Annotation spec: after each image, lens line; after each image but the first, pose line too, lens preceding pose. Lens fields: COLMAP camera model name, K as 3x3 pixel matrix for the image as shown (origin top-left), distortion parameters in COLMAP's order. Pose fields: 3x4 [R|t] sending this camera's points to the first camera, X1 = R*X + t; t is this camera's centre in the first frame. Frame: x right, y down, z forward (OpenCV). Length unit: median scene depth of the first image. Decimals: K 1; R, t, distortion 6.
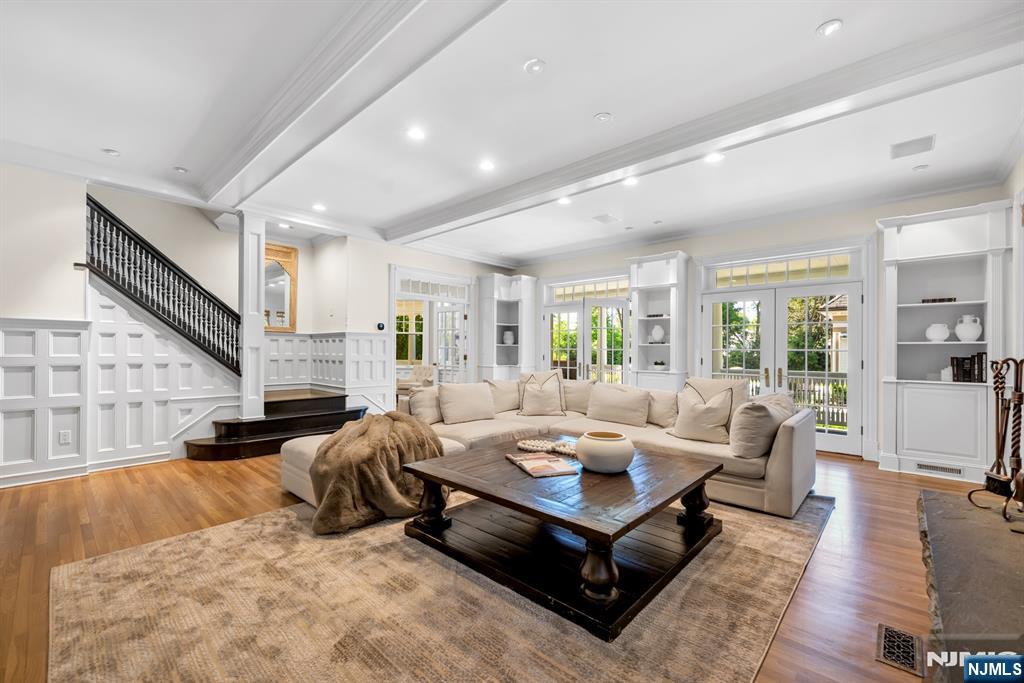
lens RADIAL K [[420.0, 0, 505.1], [0, 420.0, 345.3], [0, 0, 1]] dist [-0.002702, -0.000067]
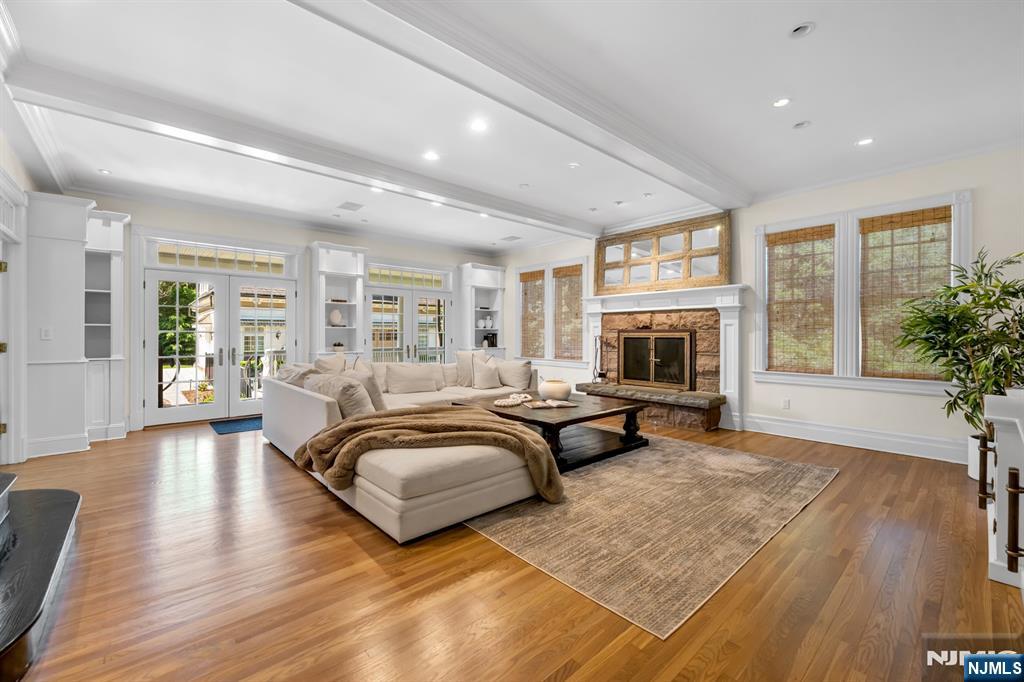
lens RADIAL K [[420.0, 0, 505.1], [0, 420.0, 344.8], [0, 0, 1]] dist [-0.002702, -0.000067]
pose [[0.104745, -0.025283, 0.994178, -0.711493], [-0.006229, 0.999640, 0.026078, 0.012254], [-0.994480, -0.008924, 0.104550, 0.479328]]
